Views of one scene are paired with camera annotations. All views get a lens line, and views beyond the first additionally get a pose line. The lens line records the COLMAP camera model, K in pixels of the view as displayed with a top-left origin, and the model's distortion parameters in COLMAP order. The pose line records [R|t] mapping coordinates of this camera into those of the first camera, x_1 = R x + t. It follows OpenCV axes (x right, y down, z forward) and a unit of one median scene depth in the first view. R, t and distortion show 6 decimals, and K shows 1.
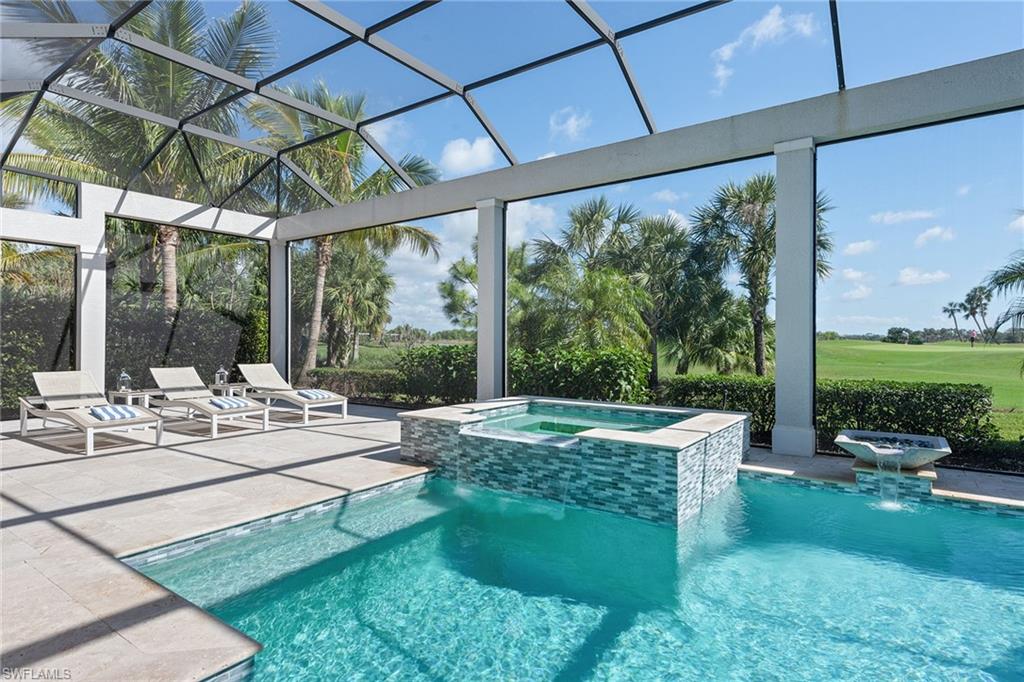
lens RADIAL K [[549.1, 0, 509.2], [0, 549.1, 335.4], [0, 0, 1]] dist [0.017861, -0.000780]
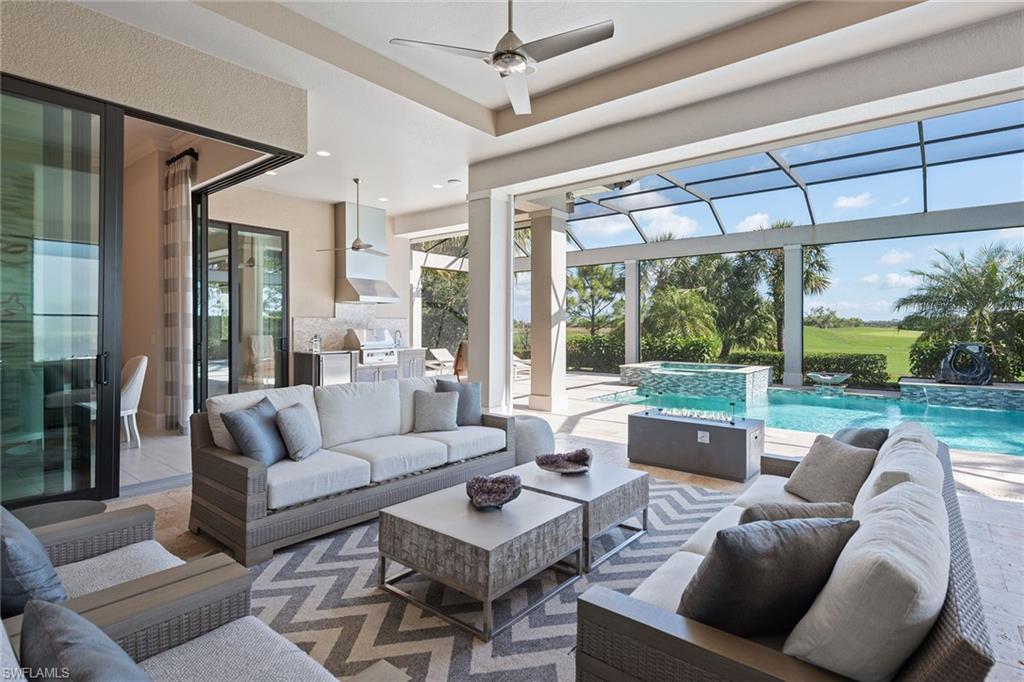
lens RADIAL K [[515.0, 0, 512.5], [0, 515.0, 324.1], [0, 0, 1]] dist [0.023880, -0.012861]
pose [[0.998244, -0.003792, -0.059121, -0.390293], [0.003965, 0.999988, 0.002810, -0.033660], [0.059109, -0.003039, 0.998247, -0.918950]]
